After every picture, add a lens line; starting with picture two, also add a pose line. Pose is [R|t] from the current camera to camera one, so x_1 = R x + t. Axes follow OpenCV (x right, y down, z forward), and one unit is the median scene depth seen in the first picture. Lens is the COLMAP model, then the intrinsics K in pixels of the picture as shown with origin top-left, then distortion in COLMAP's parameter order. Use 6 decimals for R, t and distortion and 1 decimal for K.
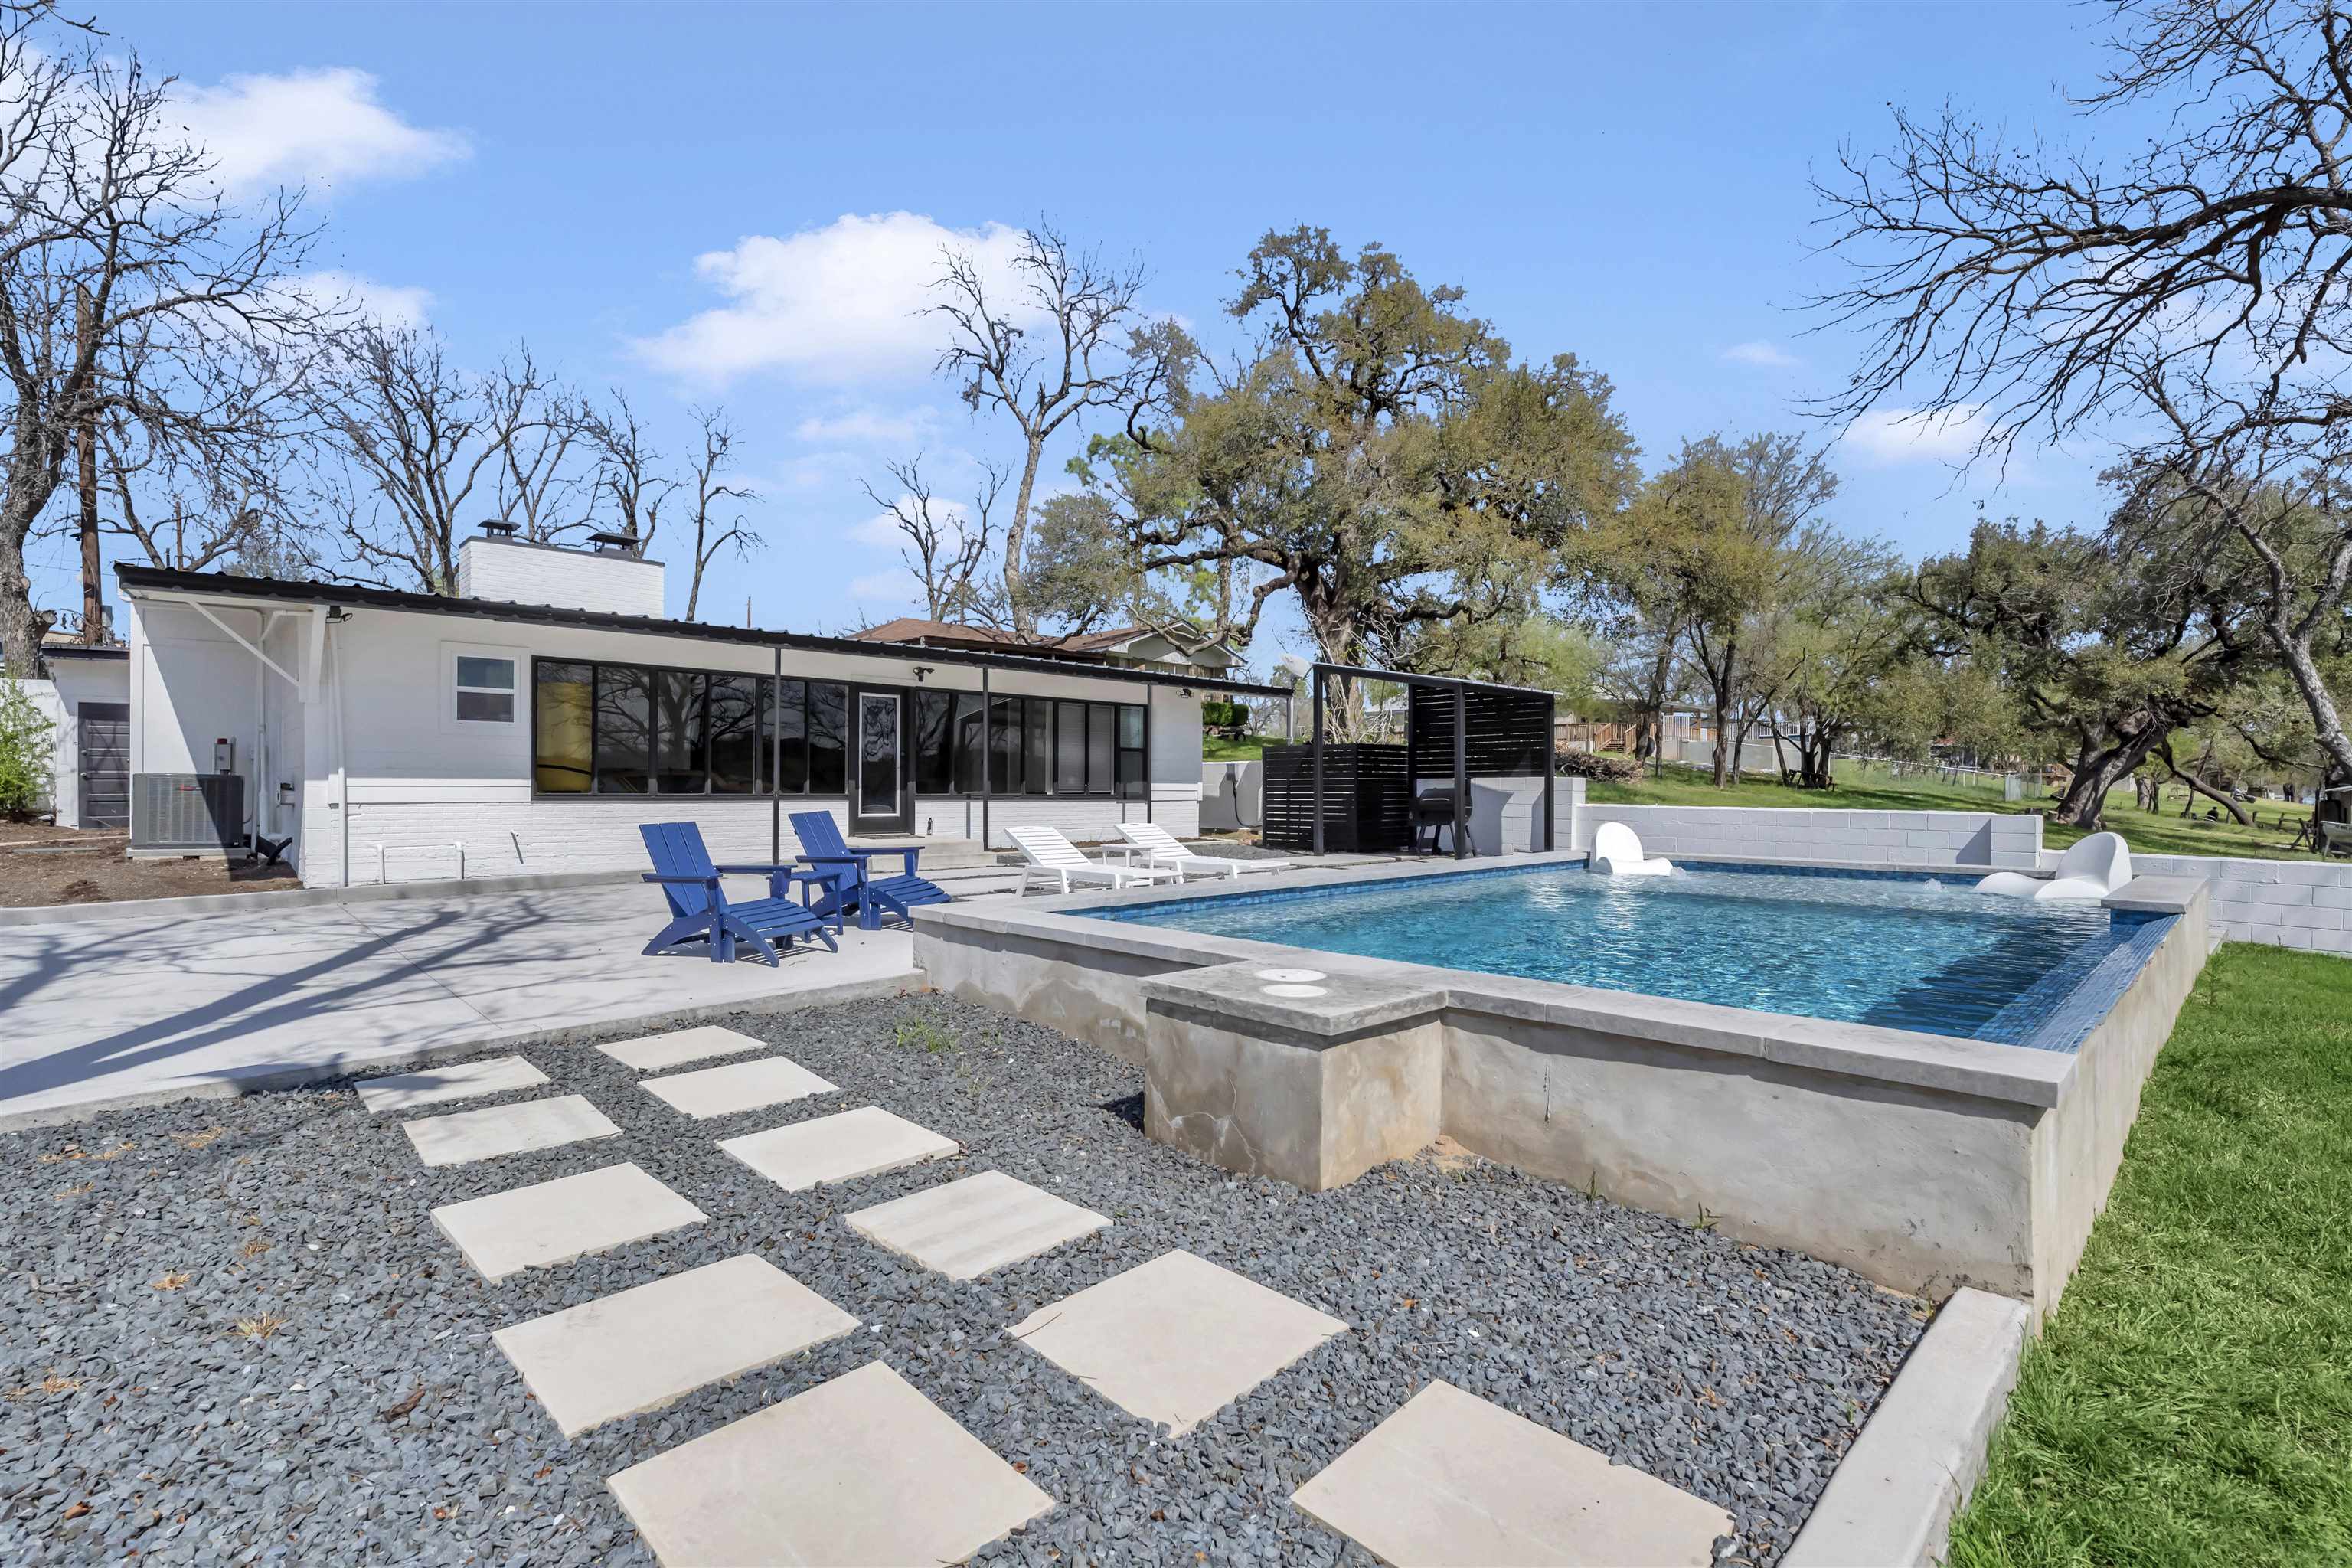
lens RADIAL K [[1041.8, 0, 1176.0], [0, 1041.8, 784.0], [0, 0, 1]] dist [-0.001003, -0.000121]
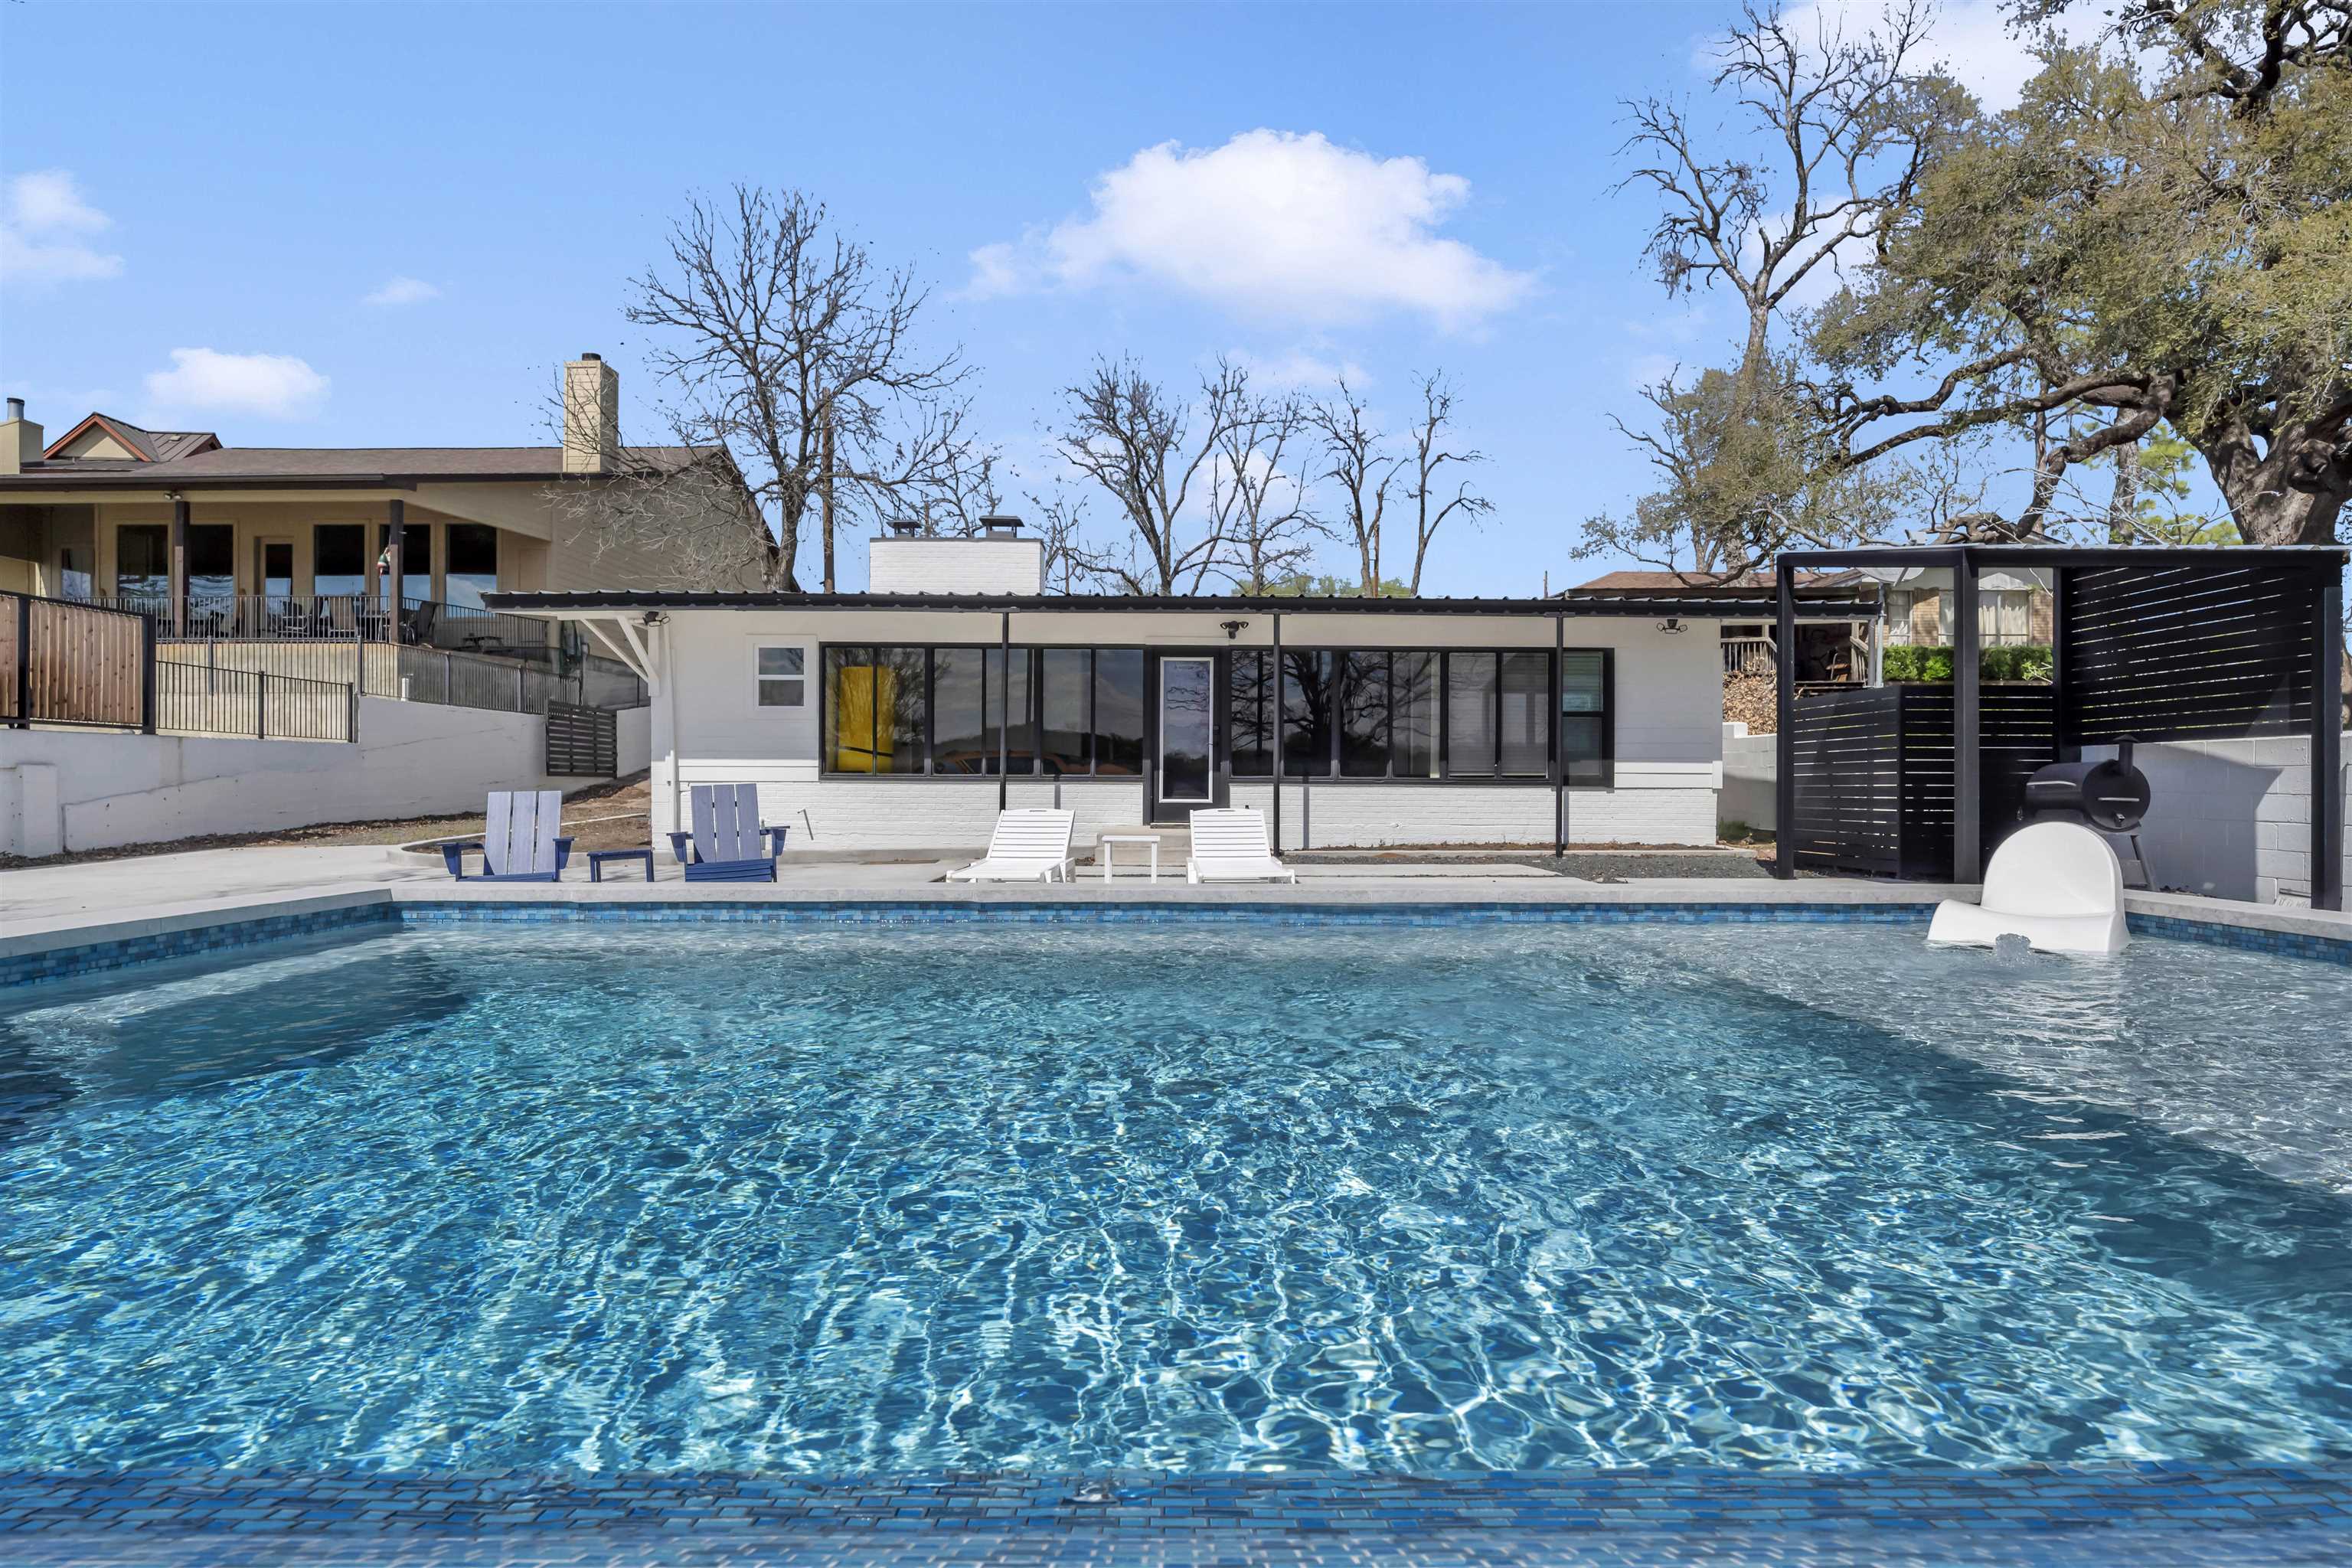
lens RADIAL K [[1168.1, 0, 1176.0], [0, 1168.1, 784.0], [0, 0, 1]] dist [0.003602, 0.000376]
pose [[0.739305, 0.000982, -0.673370, 0.280101], [0.001949, 0.999992, 0.003598, 0.010265], [0.673368, -0.003973, 0.739297, 0.238099]]
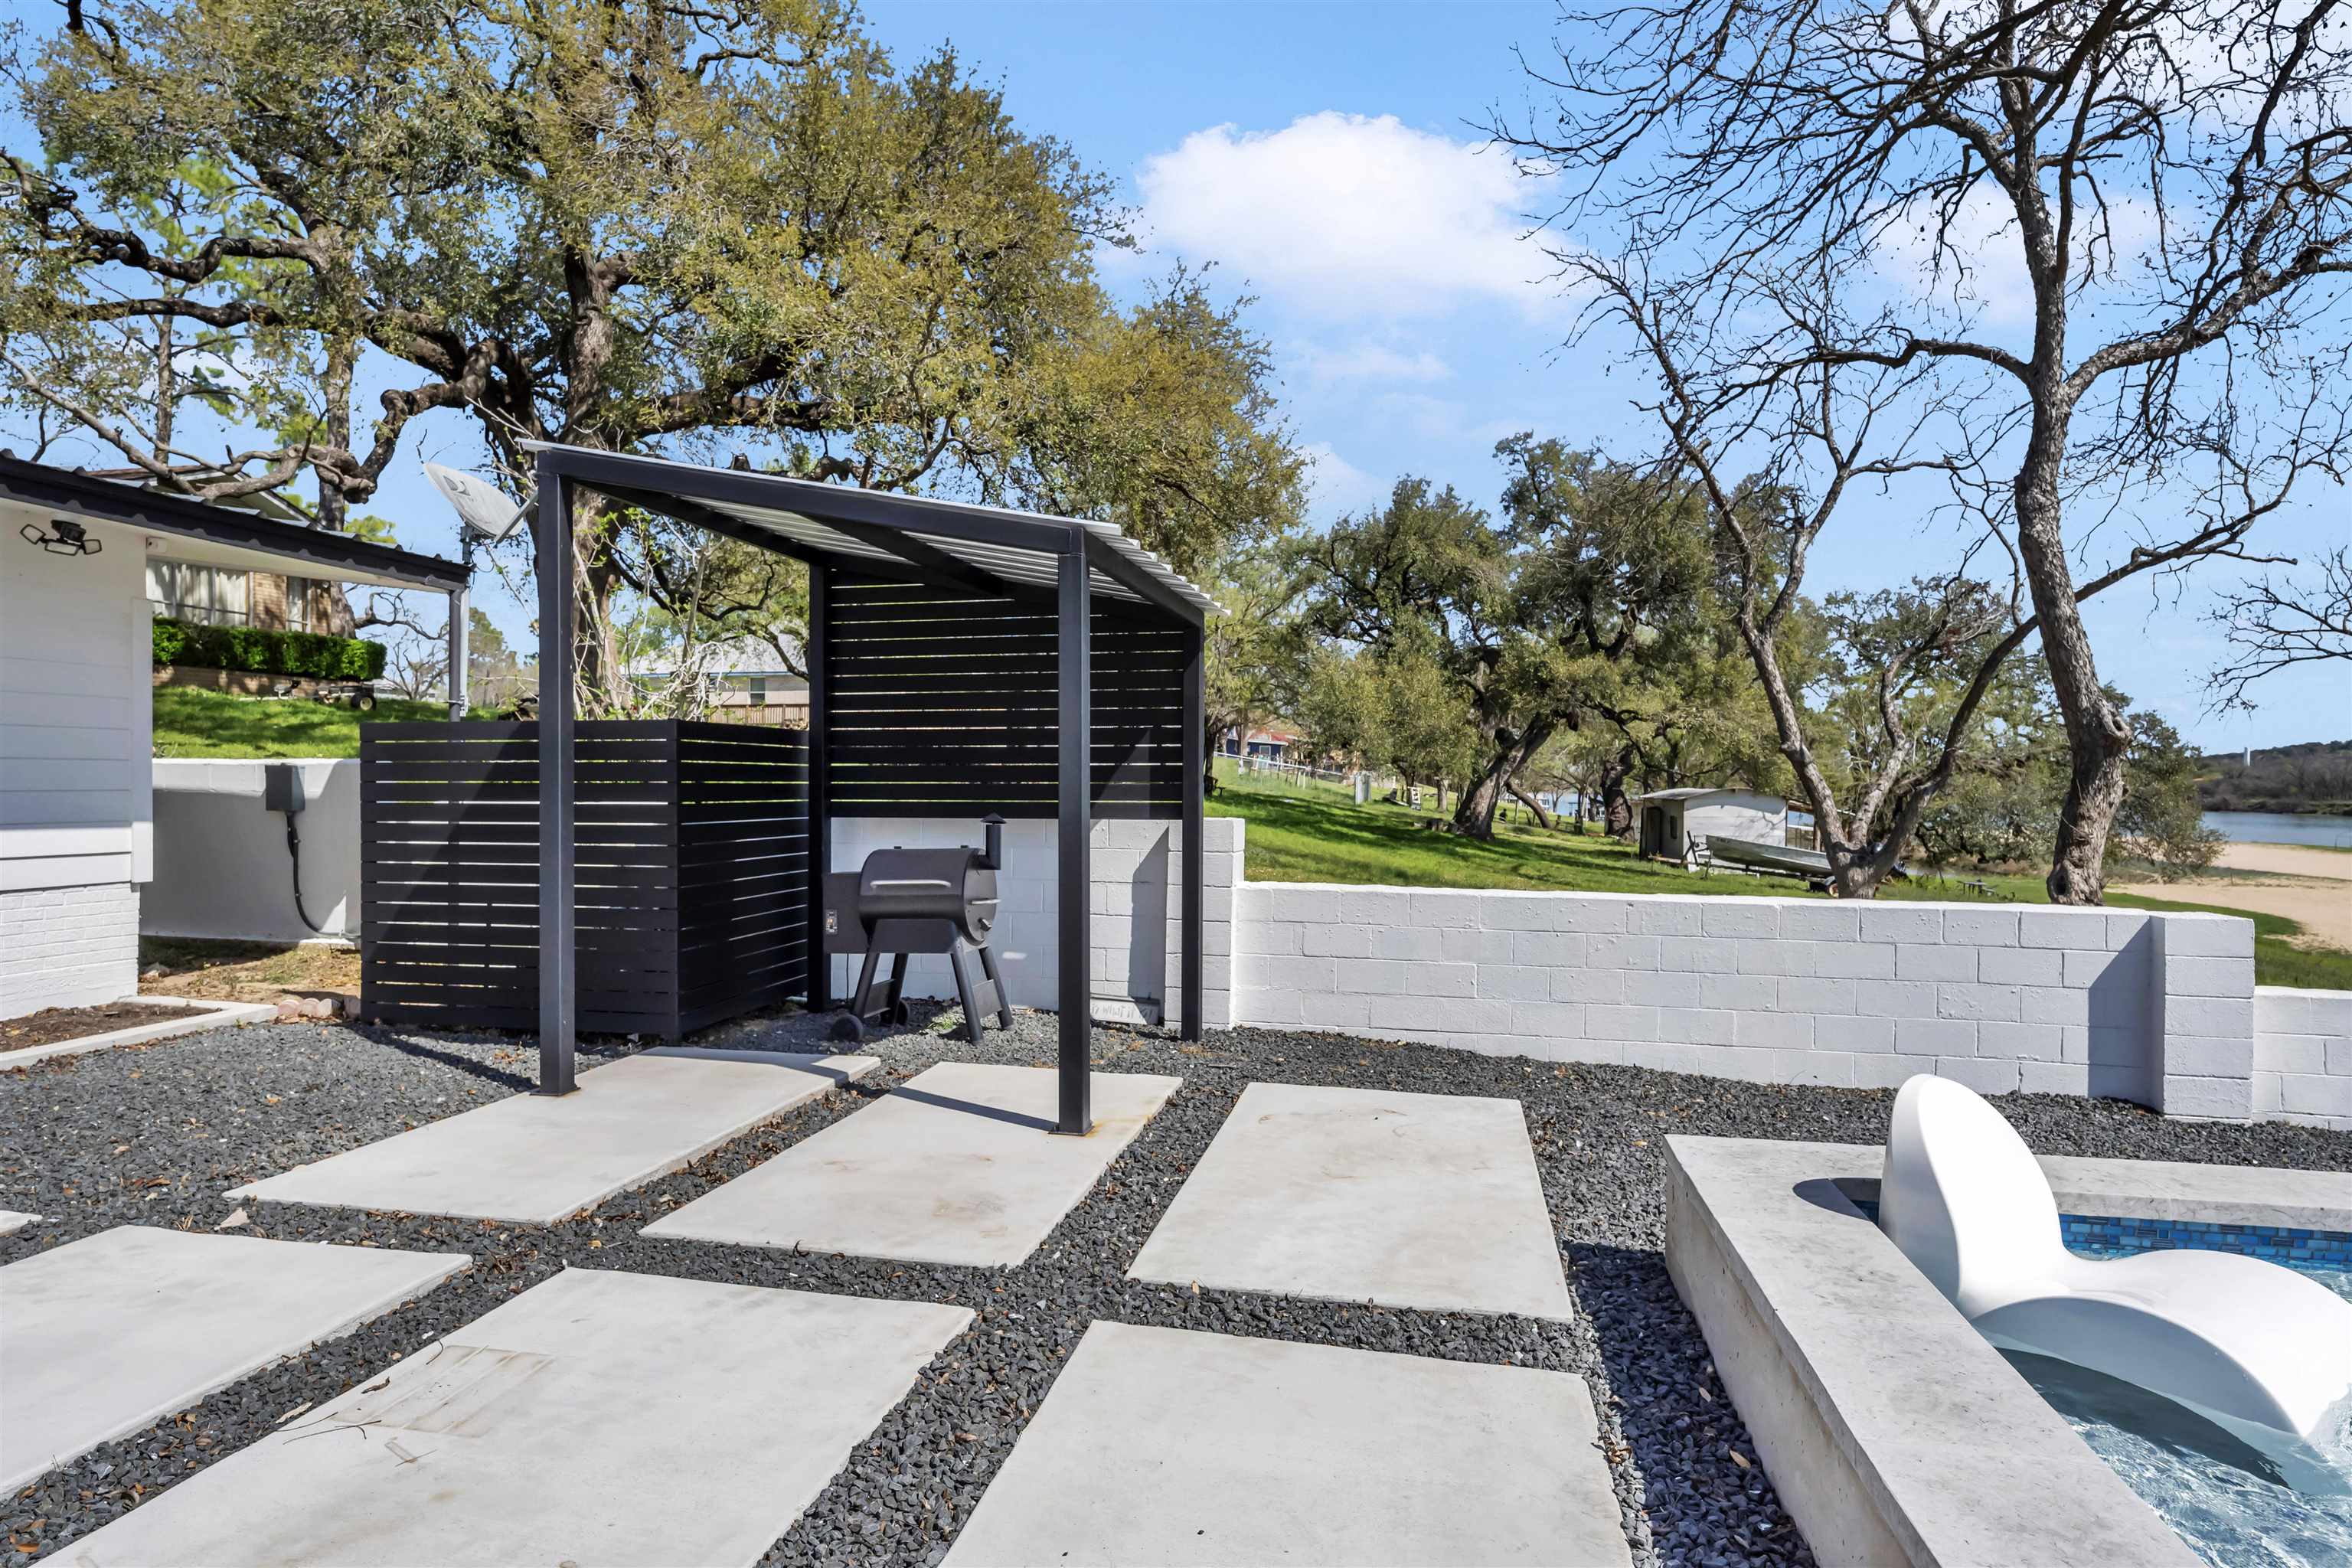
lens RADIAL K [[1317.8, 0, 1176.0], [0, 1317.8, 784.0], [0, 0, 1]] dist [0.014698, 0.000740]
pose [[0.827095, 0.003794, 0.562050, 0.059361], [-0.005341, 0.999985, 0.001108, -0.015819], [-0.562037, -0.003918, 0.827103, 0.500394]]
